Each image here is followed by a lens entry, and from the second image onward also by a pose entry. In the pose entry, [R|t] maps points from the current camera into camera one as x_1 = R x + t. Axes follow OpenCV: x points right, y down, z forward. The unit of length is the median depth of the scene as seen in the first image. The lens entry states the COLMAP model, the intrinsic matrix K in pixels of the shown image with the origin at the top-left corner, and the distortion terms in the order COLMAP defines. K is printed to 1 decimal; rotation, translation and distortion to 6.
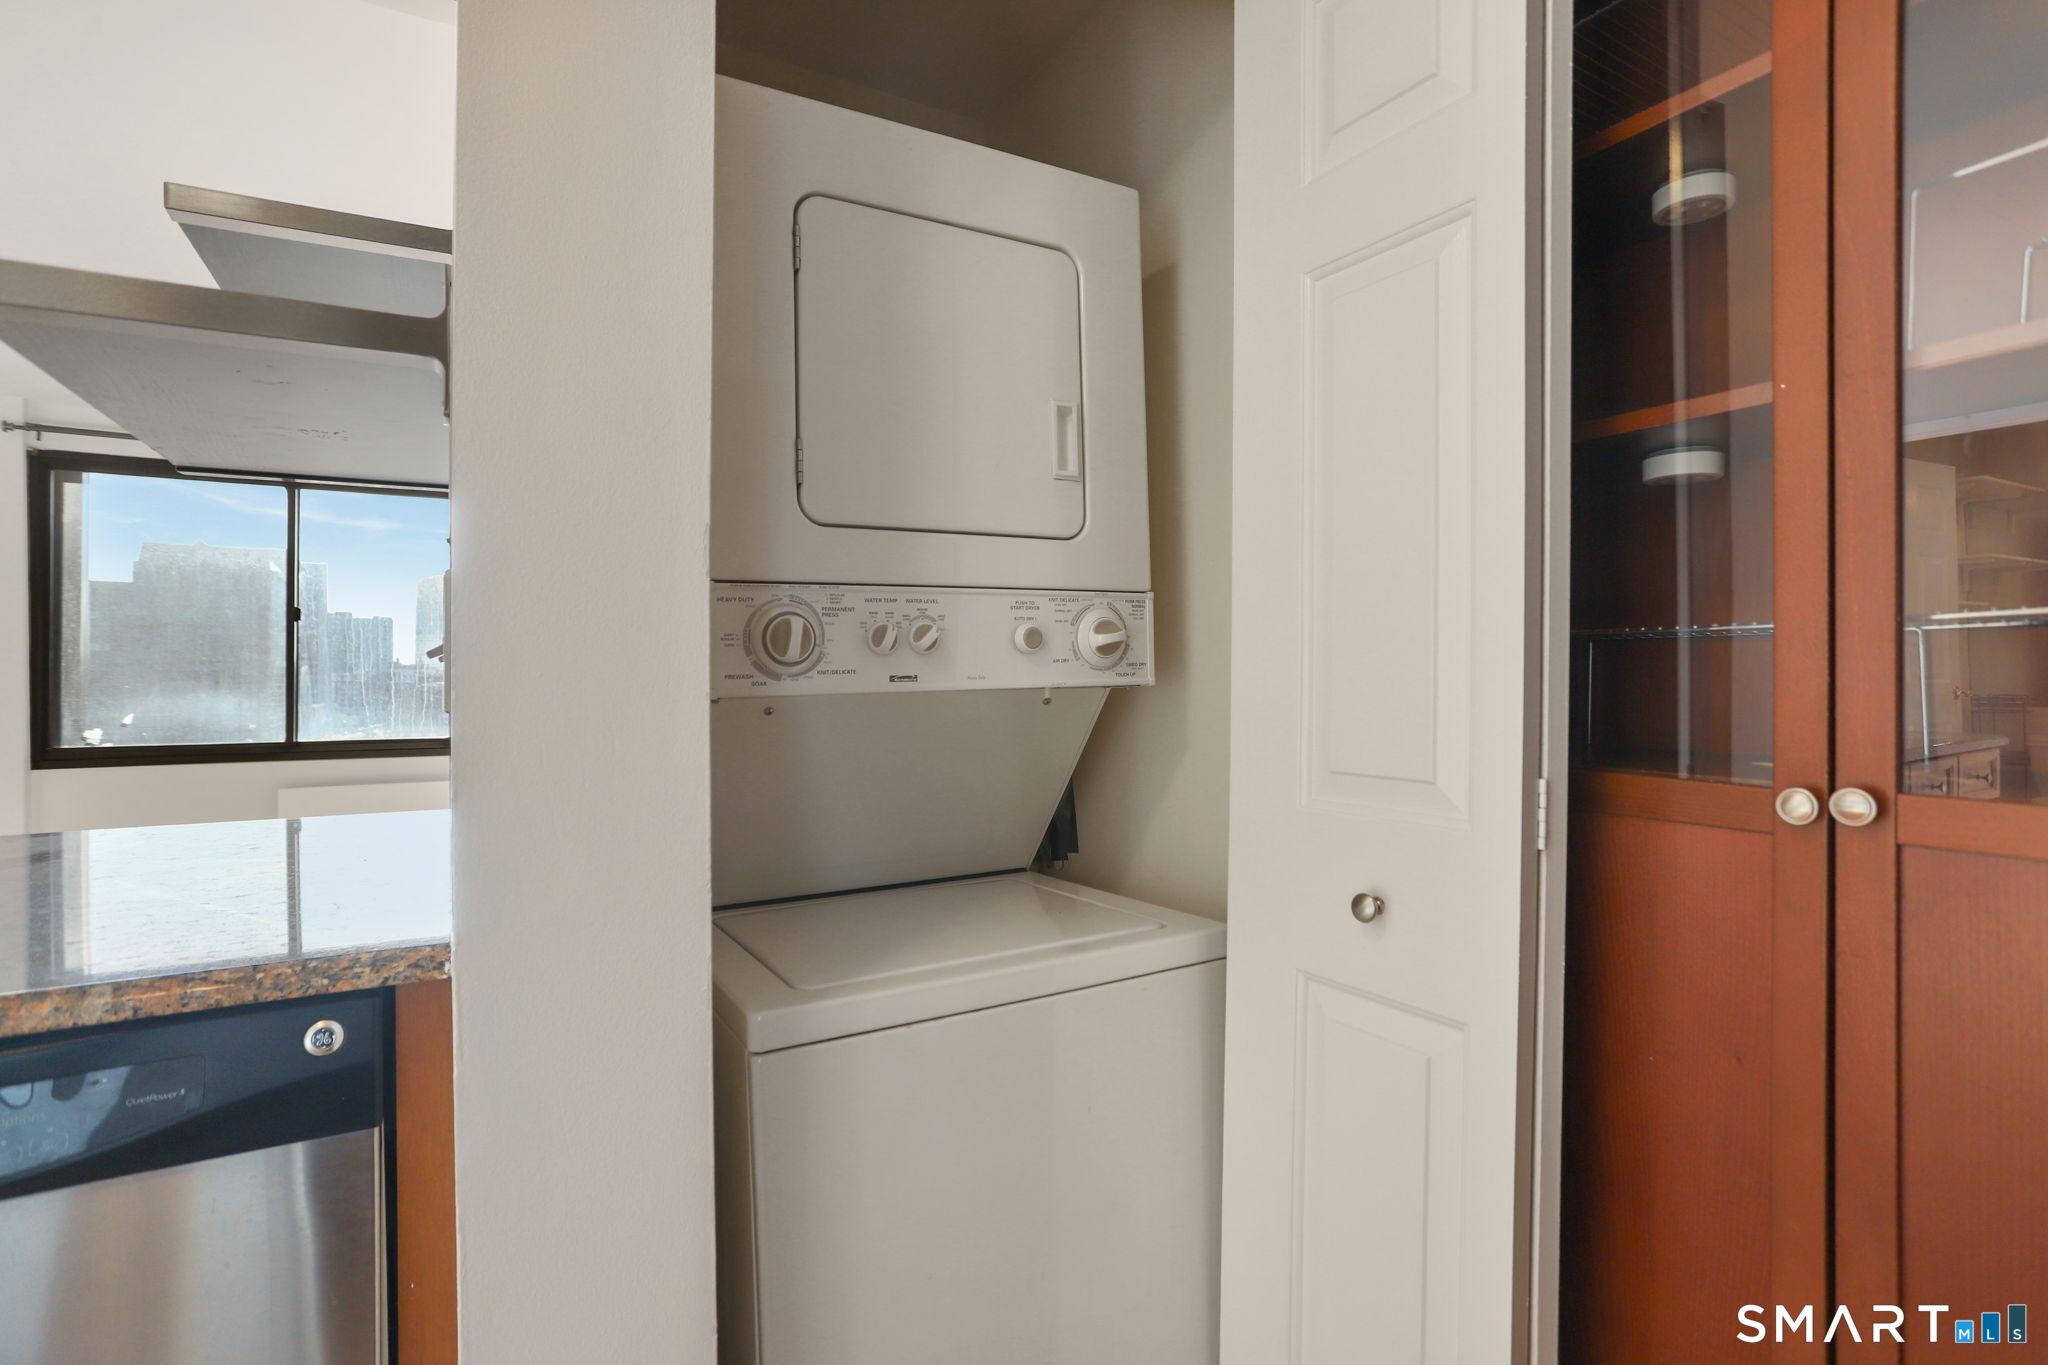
lens RADIAL K [[991.1, 0, 1025.5], [0, 991.1, 671.6], [0, 0, 1]] dist [-0.056988, 0.029179]
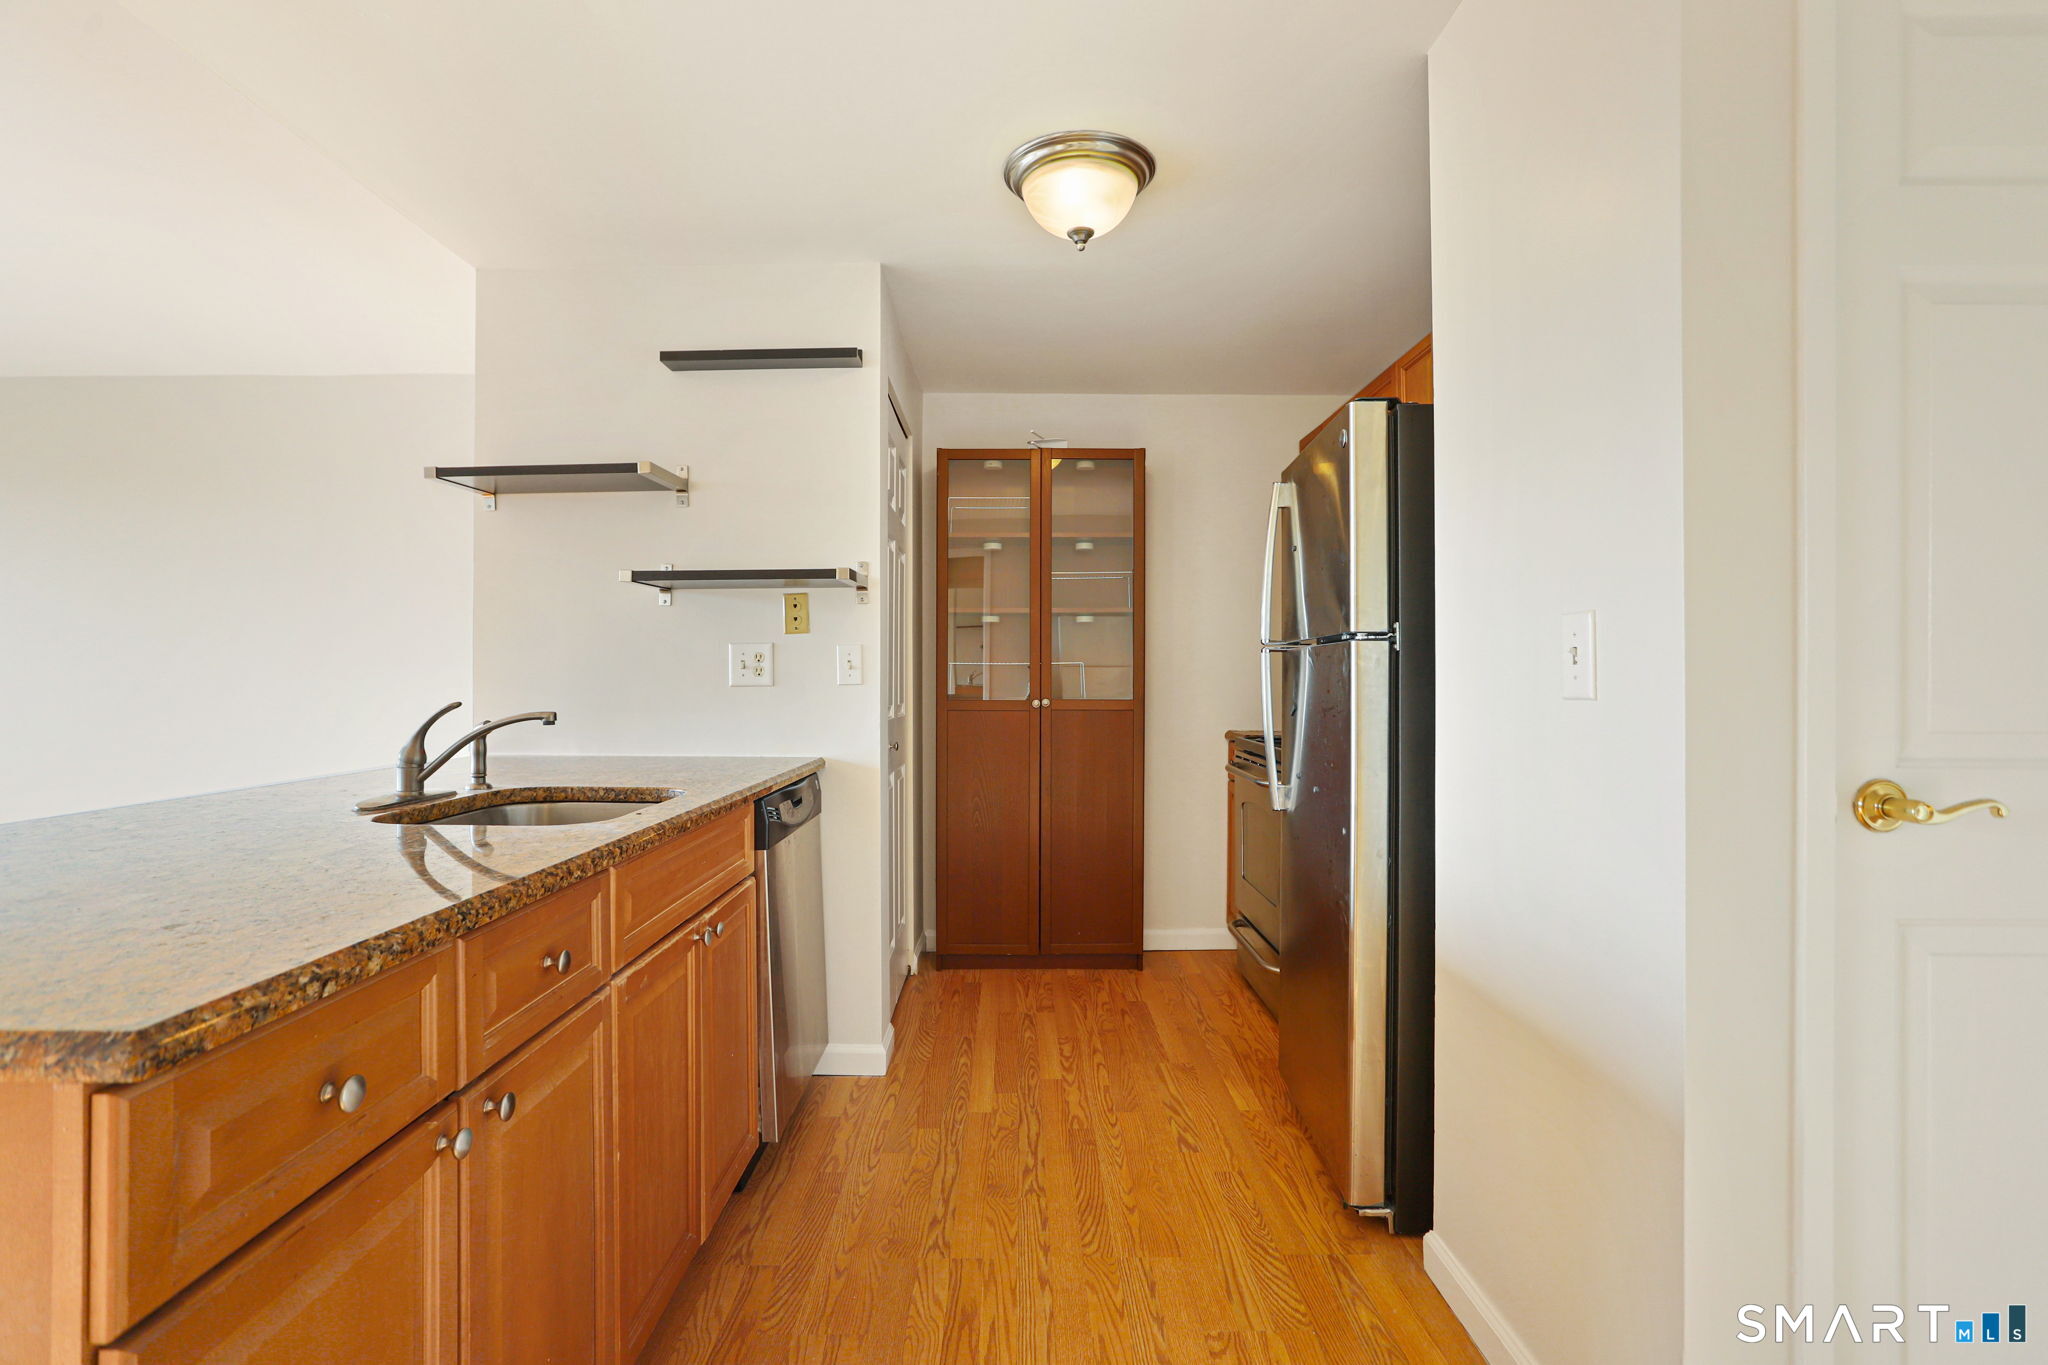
lens RADIAL K [[991.1, 0, 1031.0], [0, 991.1, 670.4], [0, 0, 1]] dist [-0.056988, 0.029179]
pose [[0.492482, 0.007480, 0.870291, -0.600337], [-0.005955, 0.999969, -0.005225, 0.001821], [-0.870302, -0.002609, 0.492511, -0.232867]]
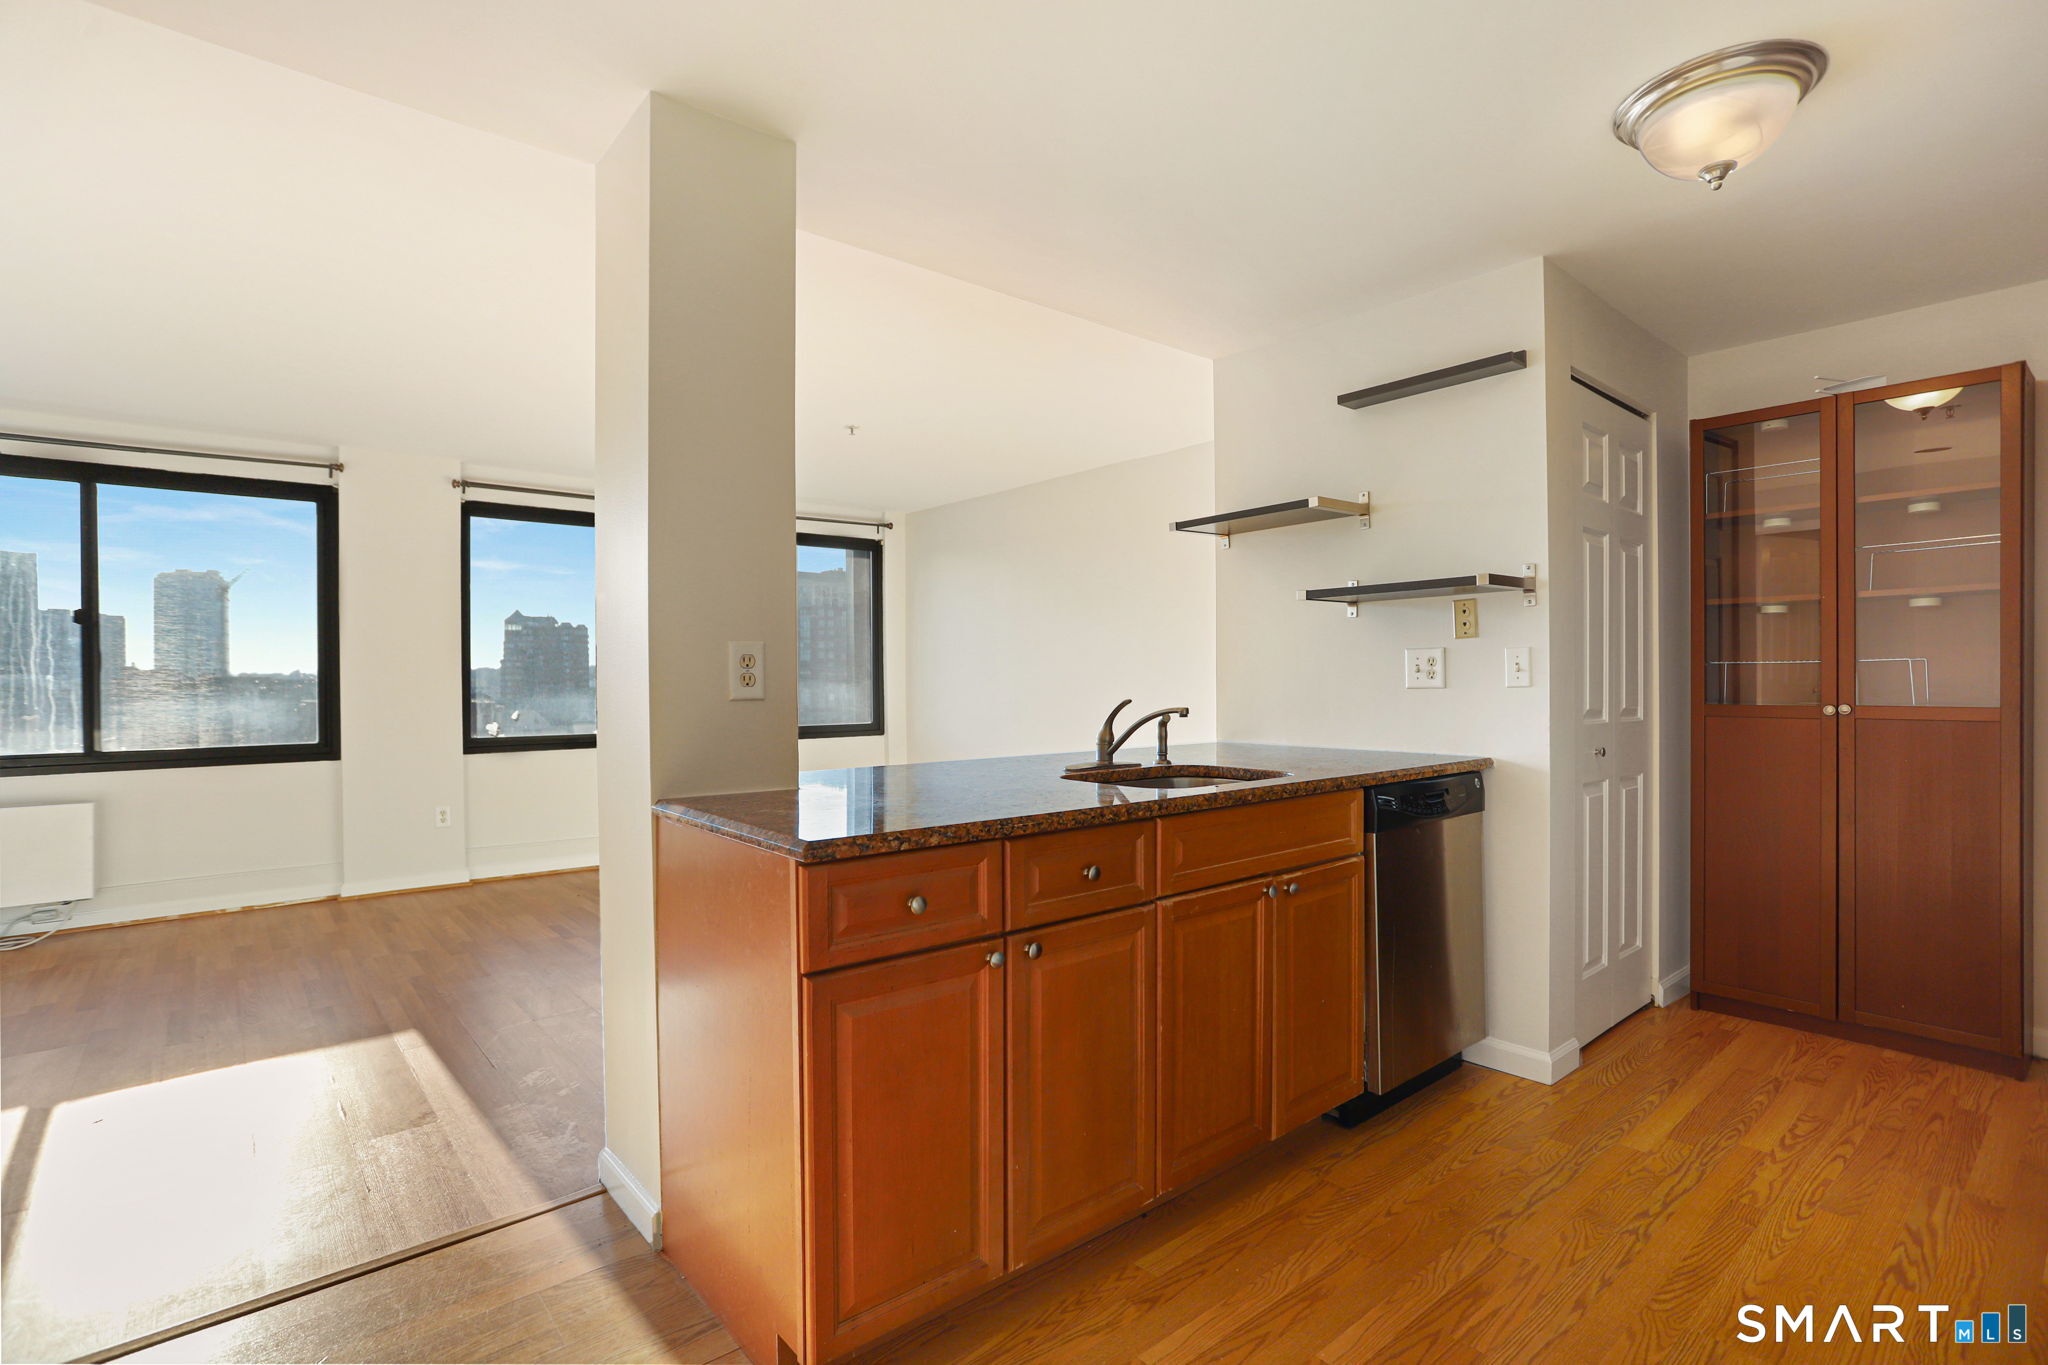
lens RADIAL K [[991.1, 0, 1022.6], [0, 991.1, 680.3], [0, 0, 1]] dist [-0.056988, 0.029179]
pose [[0.983689, -0.003855, 0.179834, -0.532136], [0.003001, 0.999983, 0.005021, -0.000113], [-0.179850, -0.004399, 0.983684, -0.380813]]
